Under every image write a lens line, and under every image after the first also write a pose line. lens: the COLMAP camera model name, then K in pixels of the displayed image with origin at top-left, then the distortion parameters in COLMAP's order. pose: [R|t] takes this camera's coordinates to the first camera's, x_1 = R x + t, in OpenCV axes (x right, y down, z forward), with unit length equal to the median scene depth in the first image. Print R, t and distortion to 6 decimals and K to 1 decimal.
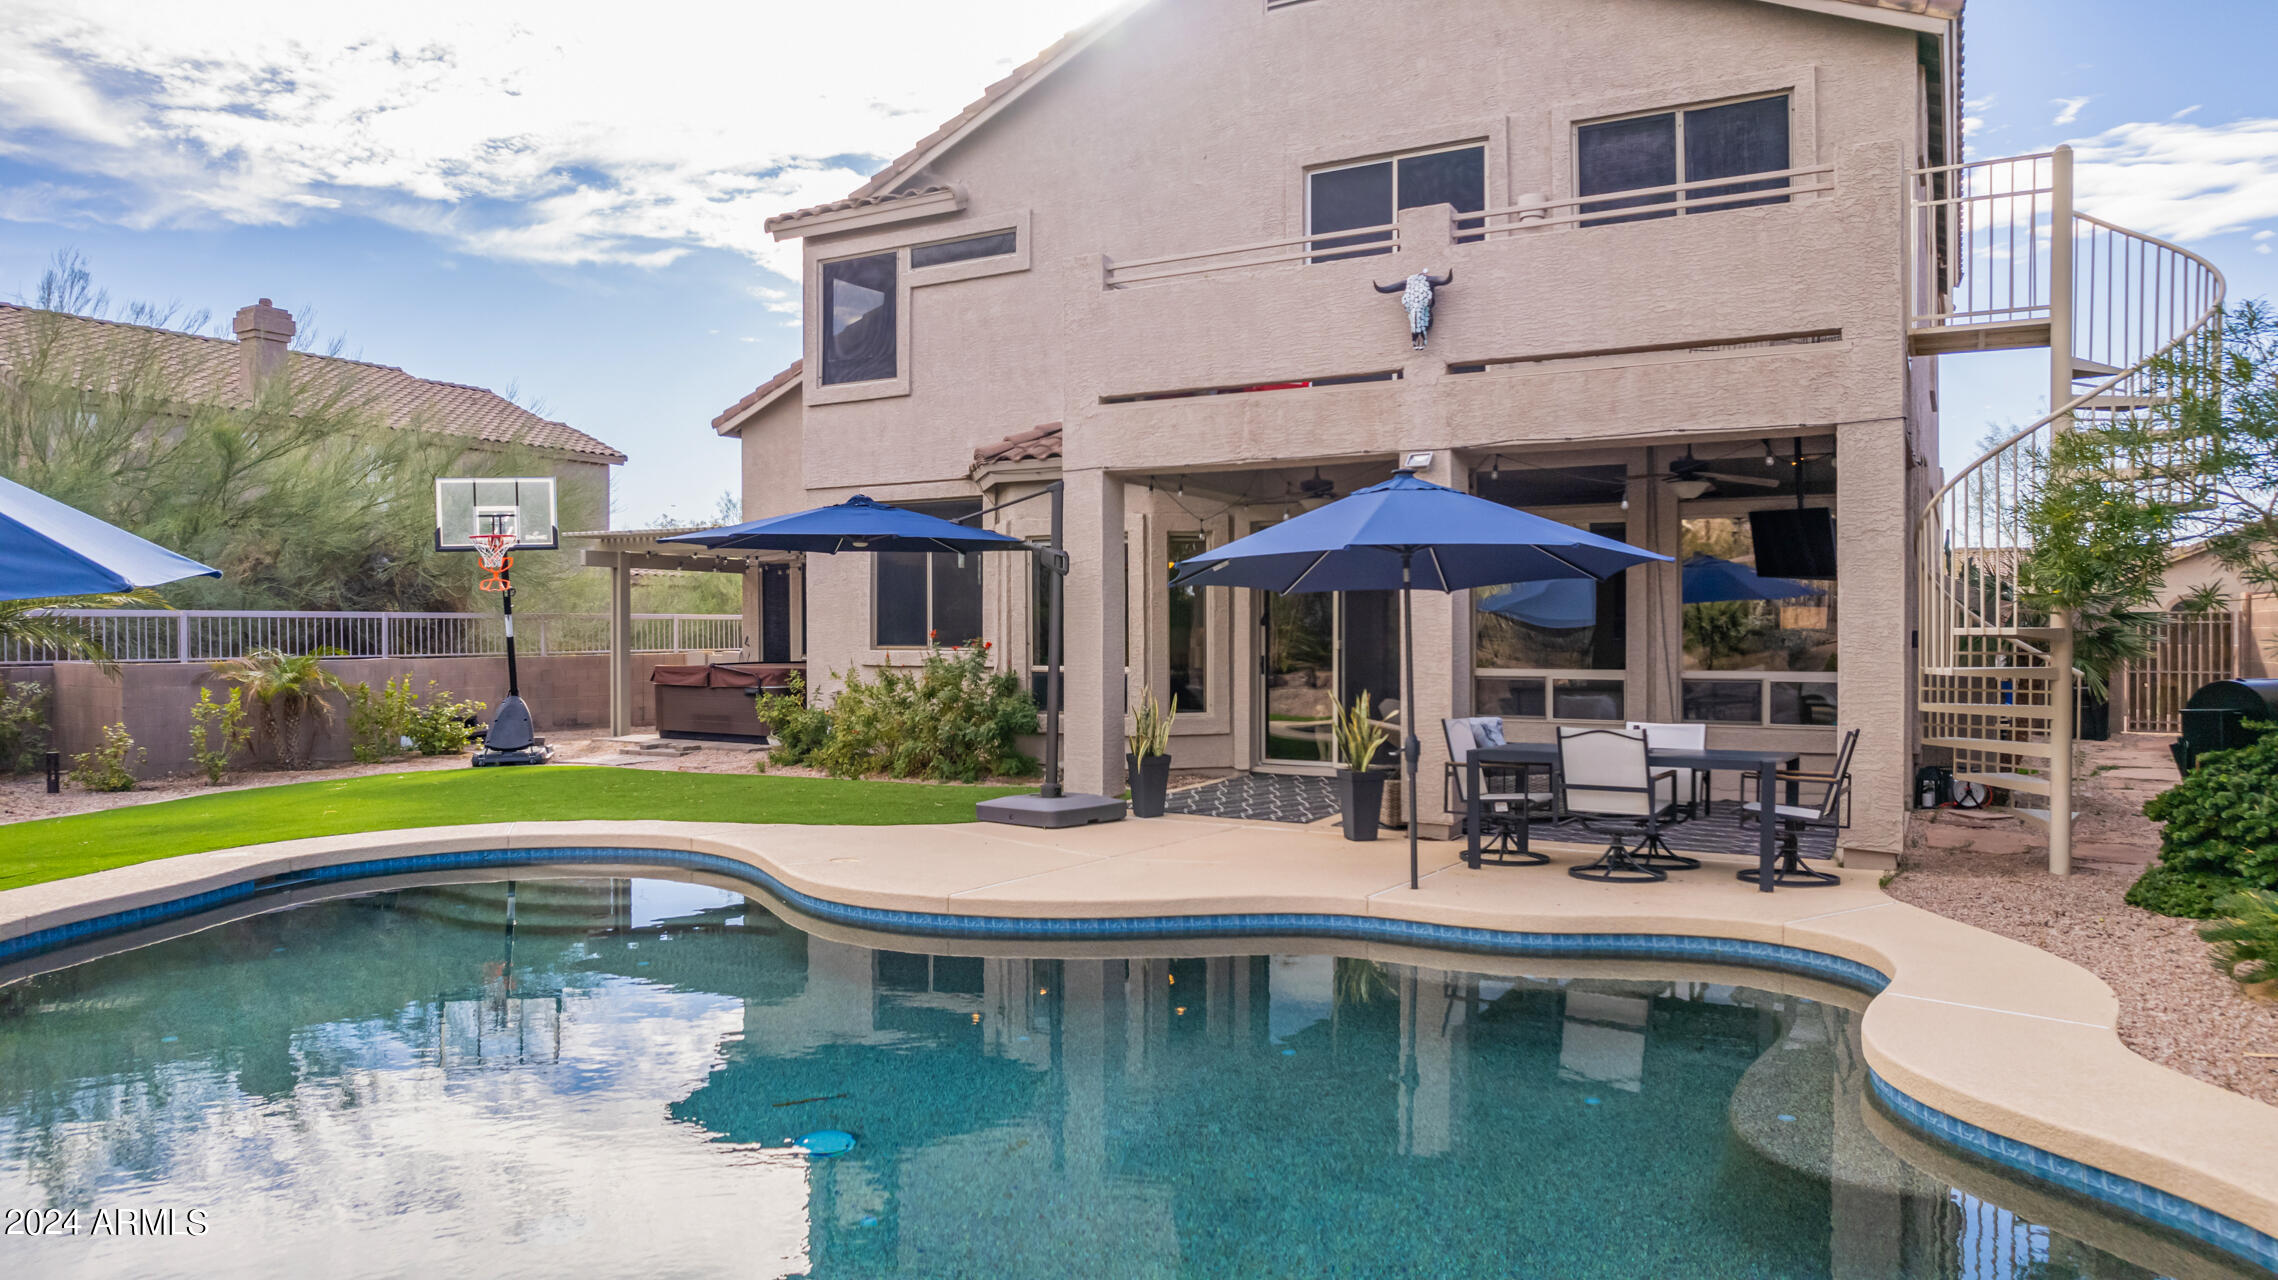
lens RADIAL K [[1489.1, 0, 1146.2], [0, 1489.1, 637.2], [0, 0, 1]] dist [-0.080970, 0.075608]
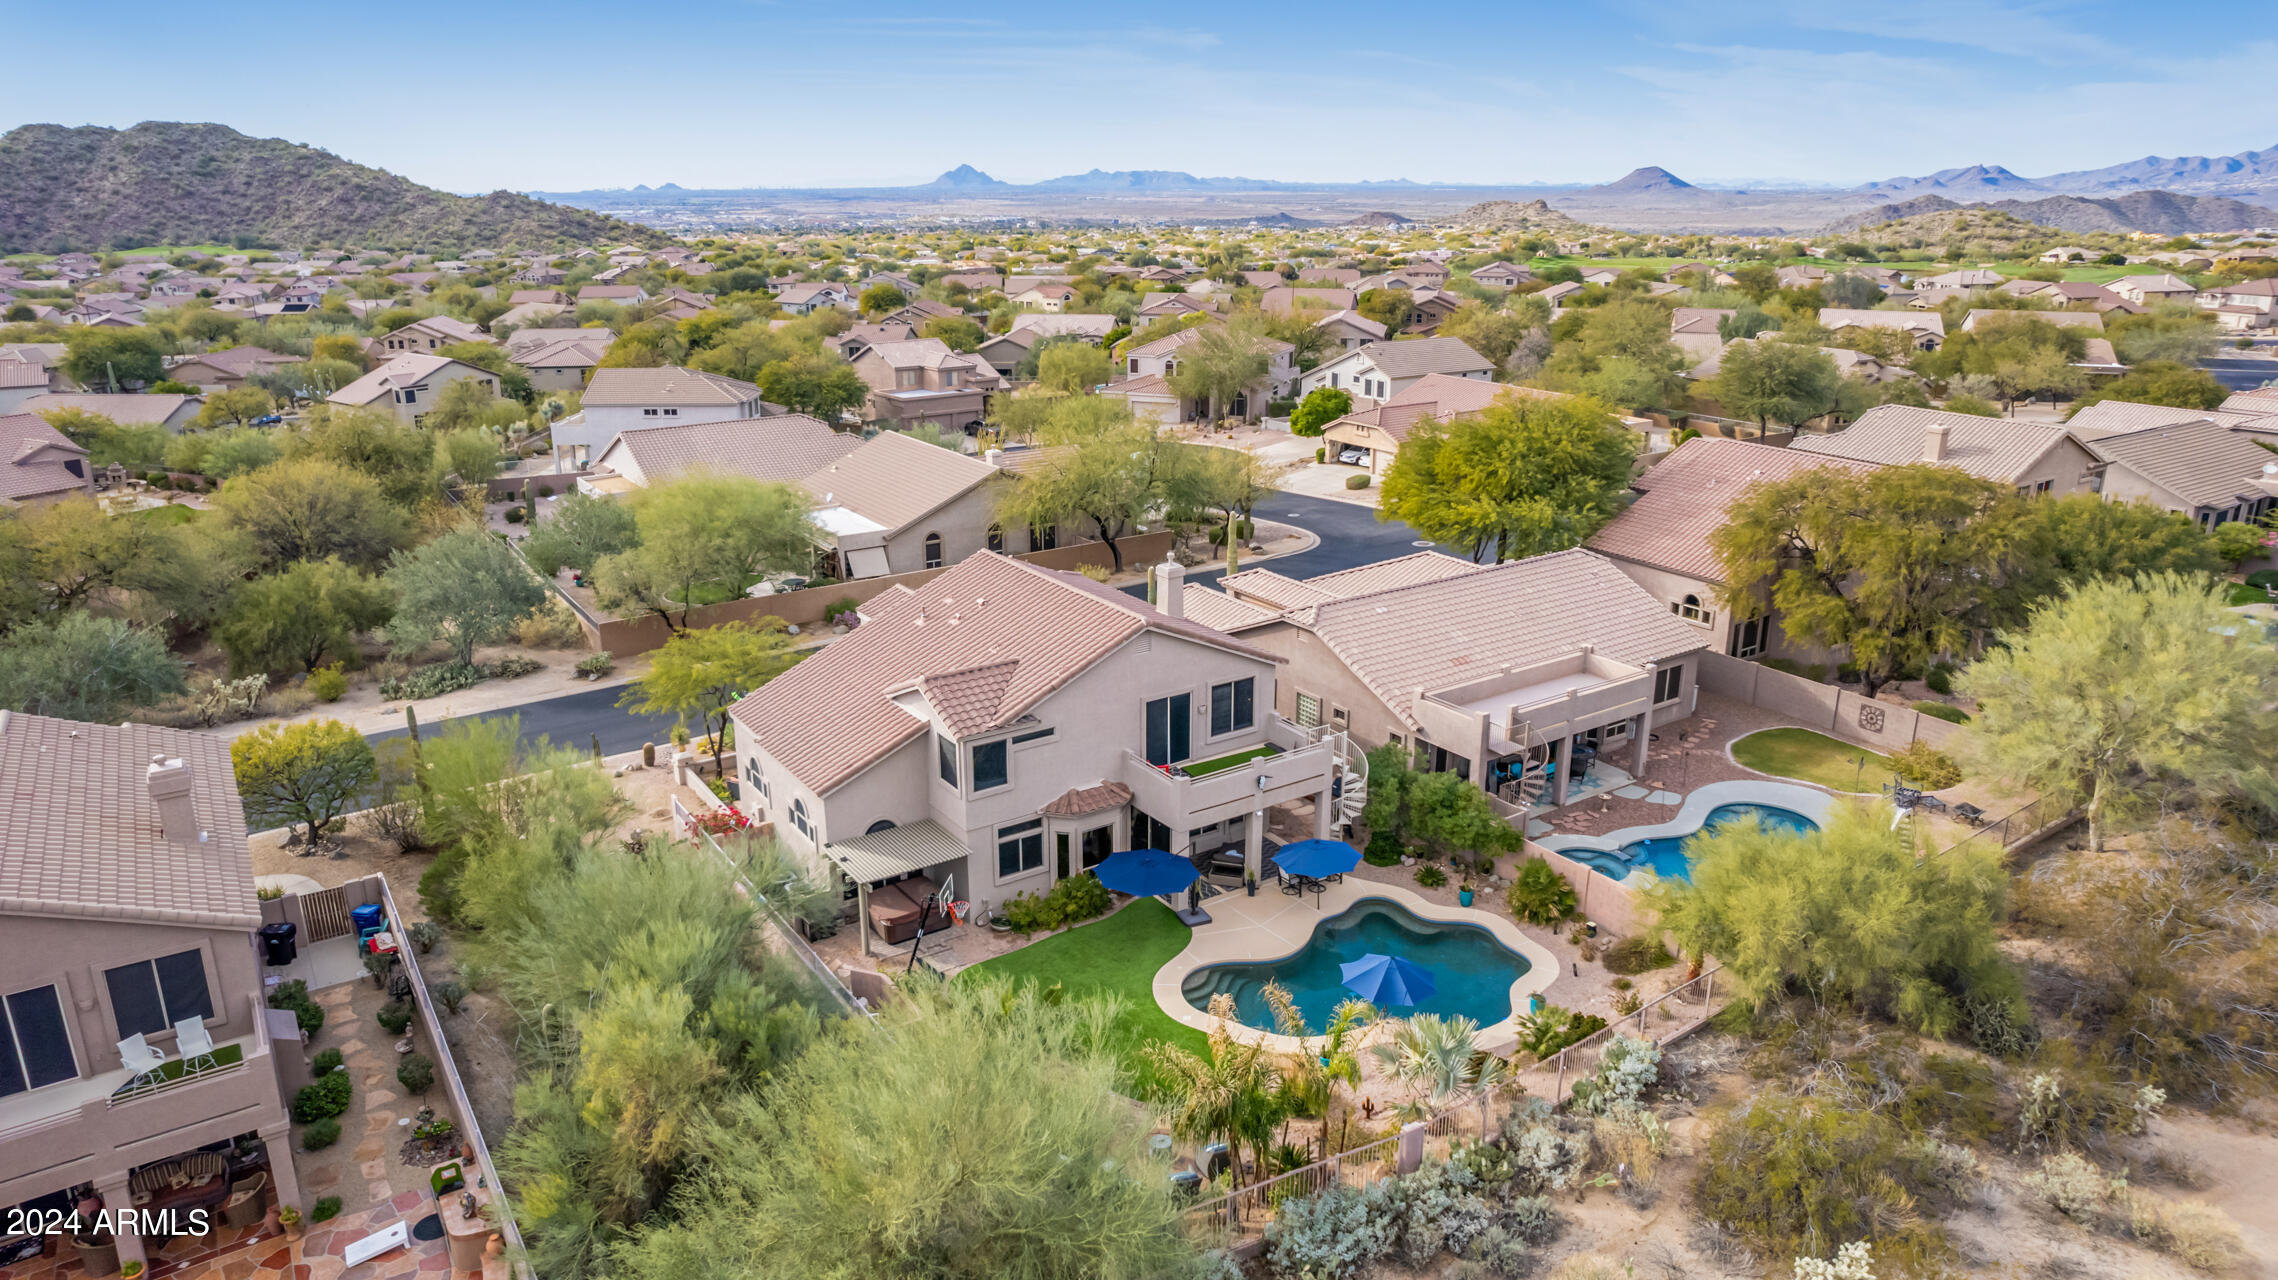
lens RADIAL K [[1457.6, 0, 1144.4], [0, 1457.6, 637.4], [0, 0, 1]] dist [-0.074246, 0.068539]
pose [[0.440301, -0.266798, 0.857295, -2.333887], [-0.000700, 0.954728, 0.297480, -1.261243], [-0.897850, -0.131581, 0.420181, -0.291427]]
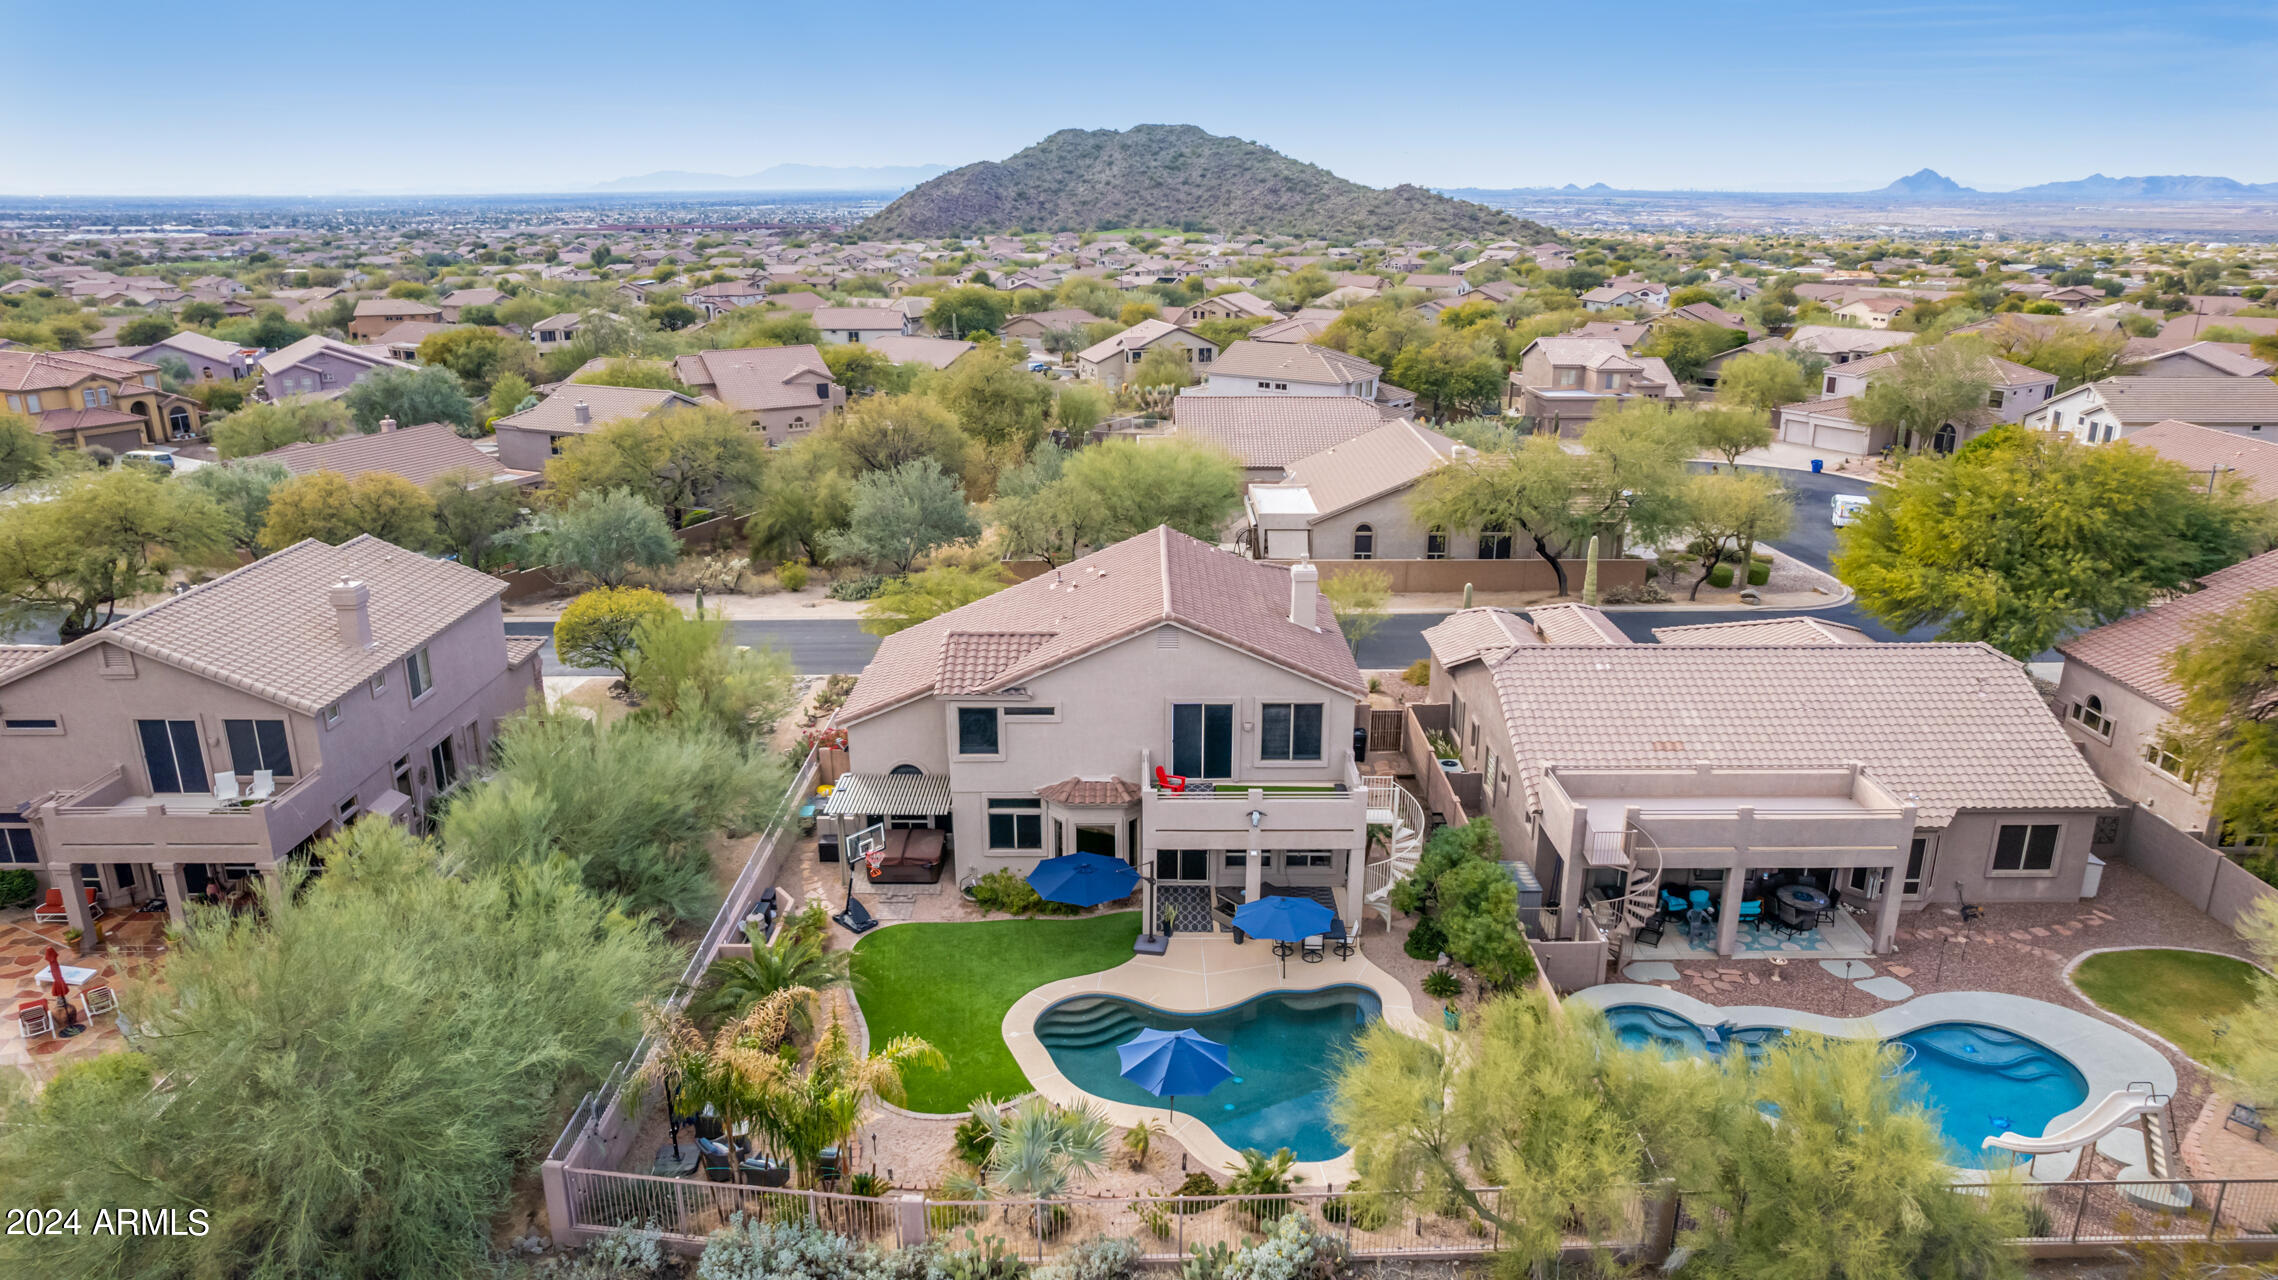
lens RADIAL K [[1457.6, 0, 1144.4], [0, 1457.6, 637.4], [0, 0, 1]] dist [-0.074246, 0.068539]
pose [[0.869376, -0.144524, 0.472544, -1.168032], [-0.003759, 0.954313, 0.298786, -1.181103], [-0.494136, -0.261533, 0.829114, -1.221530]]
